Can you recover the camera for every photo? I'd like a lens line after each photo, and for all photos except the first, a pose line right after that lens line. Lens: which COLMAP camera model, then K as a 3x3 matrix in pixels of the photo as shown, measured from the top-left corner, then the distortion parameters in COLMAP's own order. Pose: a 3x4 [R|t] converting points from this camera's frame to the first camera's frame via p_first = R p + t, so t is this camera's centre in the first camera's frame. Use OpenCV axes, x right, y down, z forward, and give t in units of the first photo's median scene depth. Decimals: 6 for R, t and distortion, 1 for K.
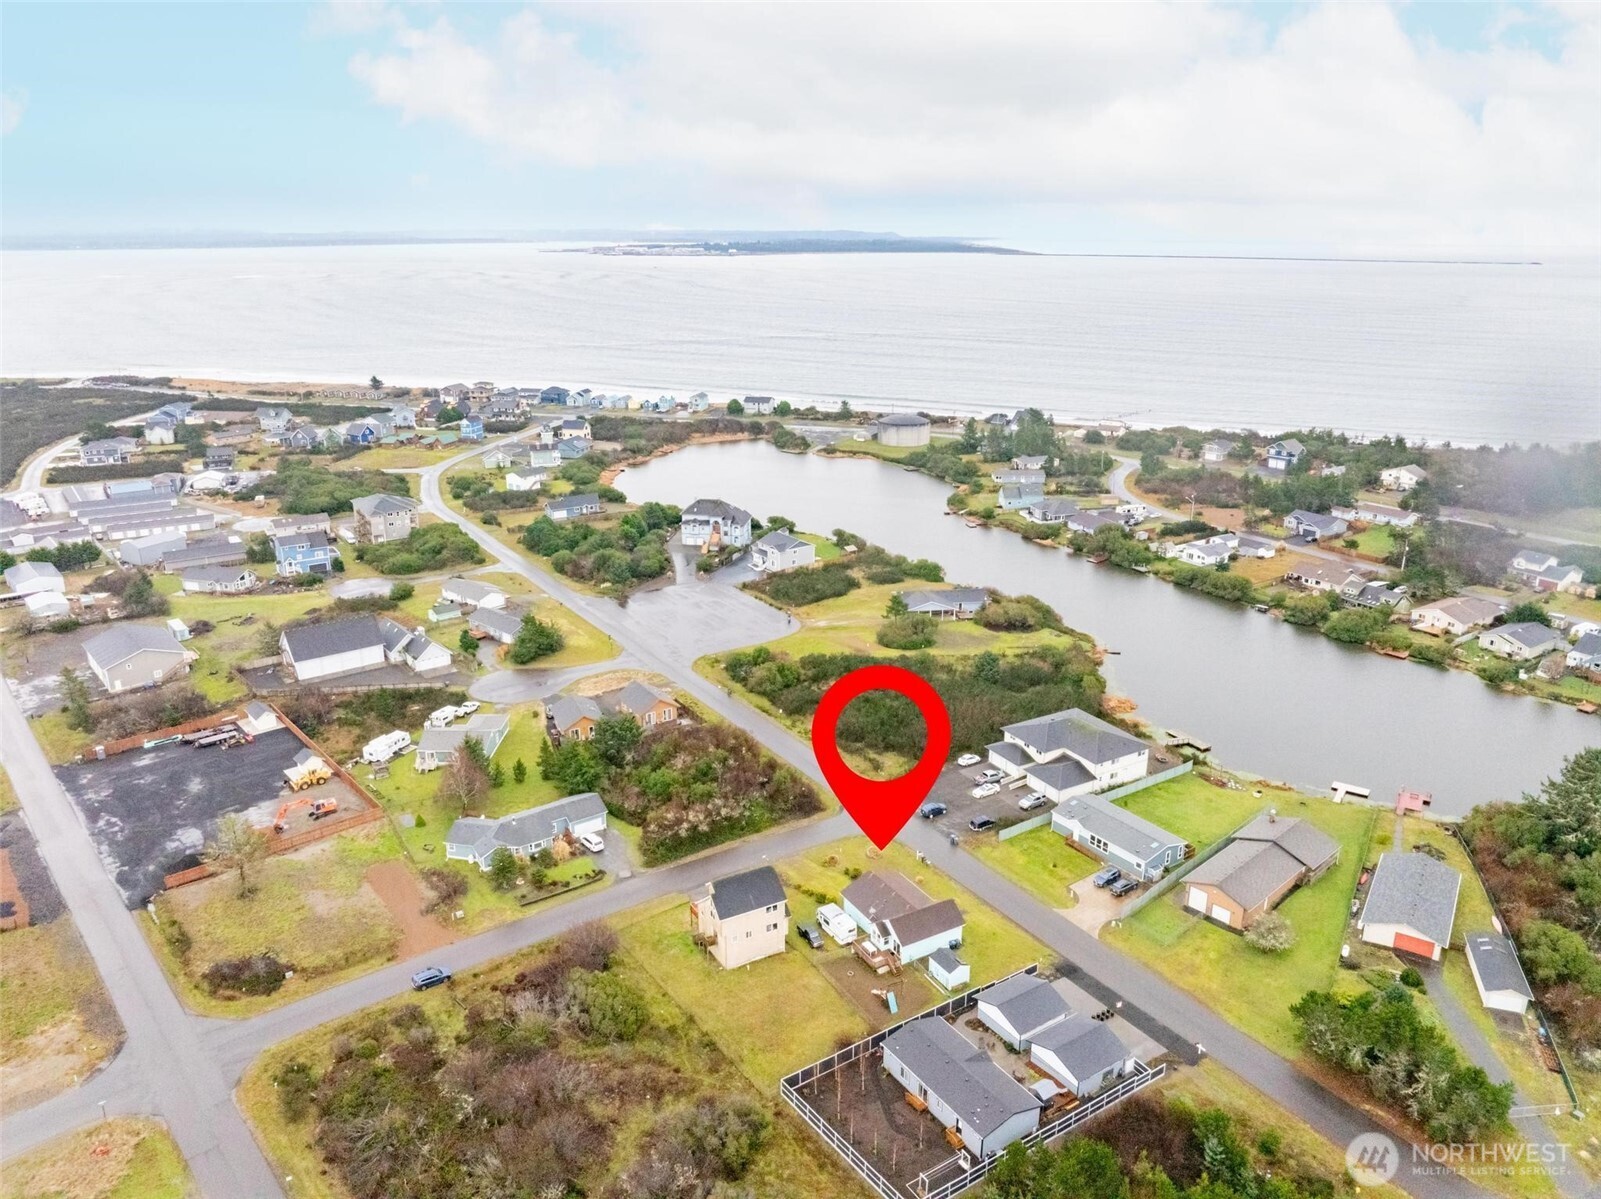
lens RADIAL K [[1125.0, 0, 803.1], [0, 1125.0, 599.3], [0, 0, 1]] dist [-0.041542, 0.007532]
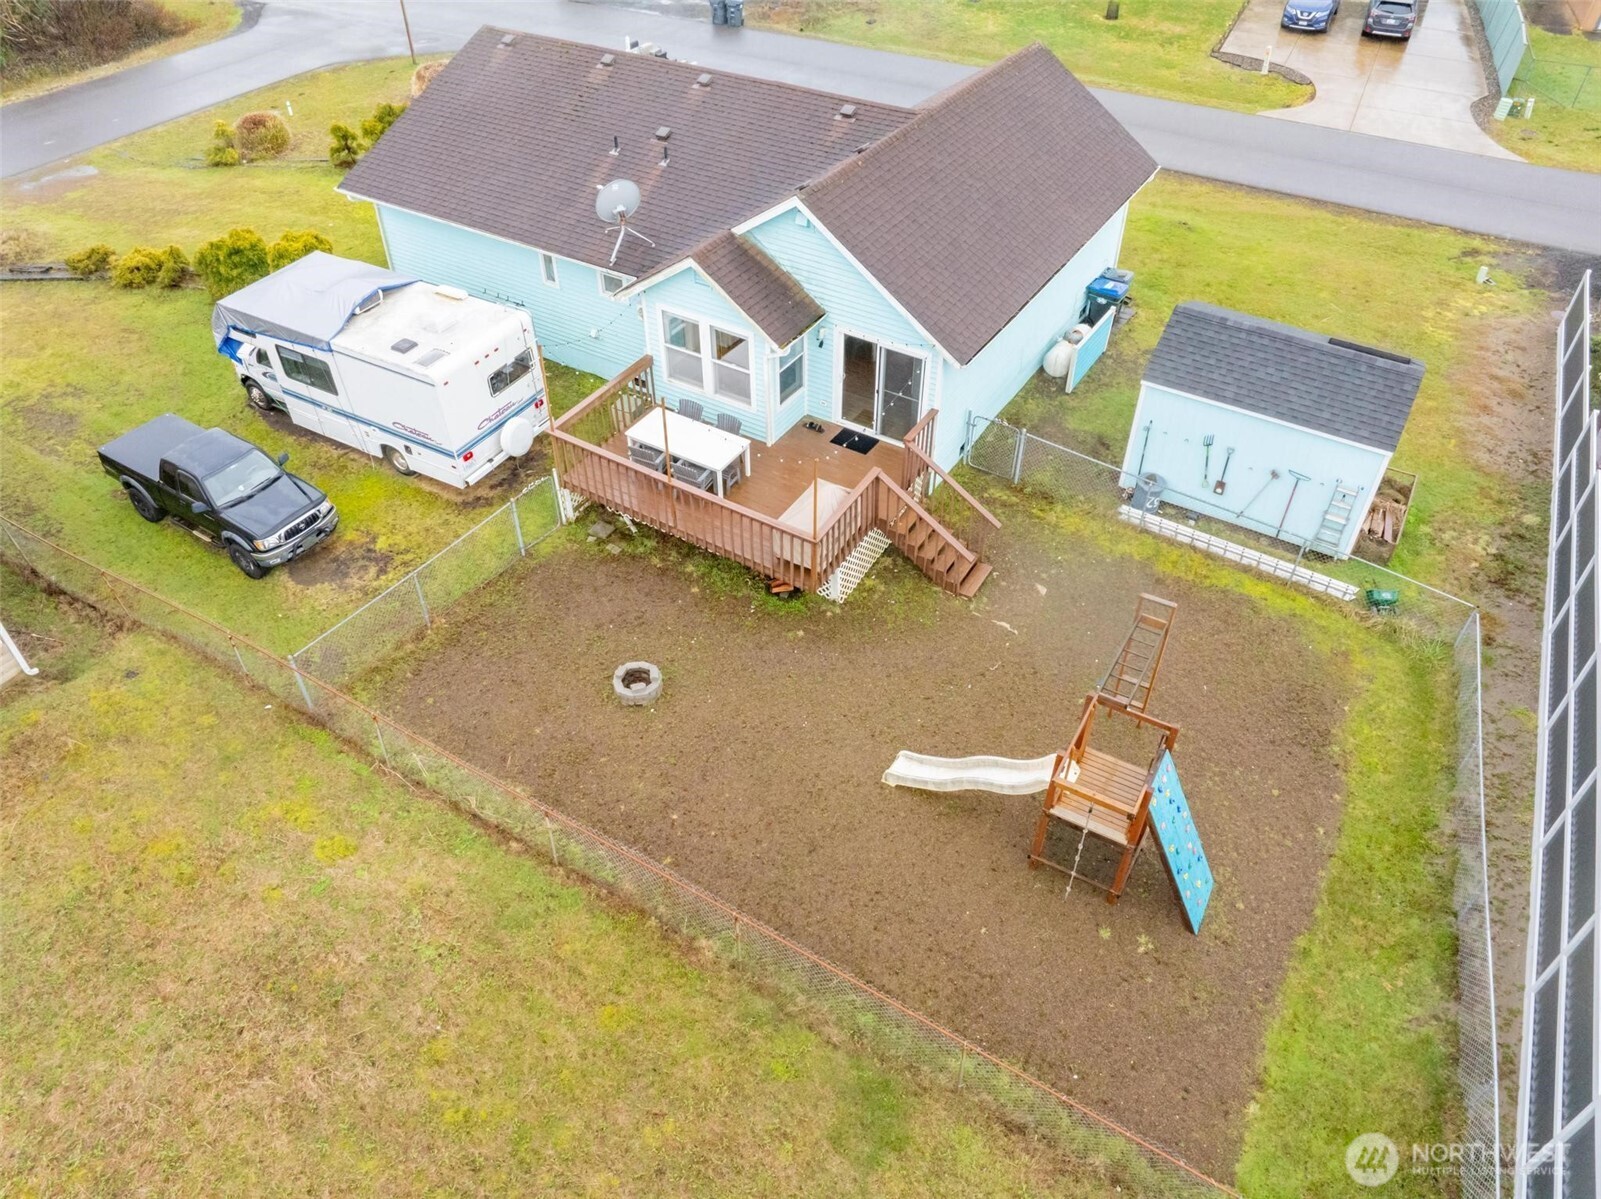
lens RADIAL K [[1125.0, 0, 800.8], [0, 1125.0, 600.3], [0, 0, 1]] dist [-0.041542, 0.007532]
pose [[0.881204, -0.314424, 0.353011, 0.017026], [0.147041, 0.892002, 0.427447, 0.266742], [-0.449286, -0.324761, 0.832269, 0.858823]]
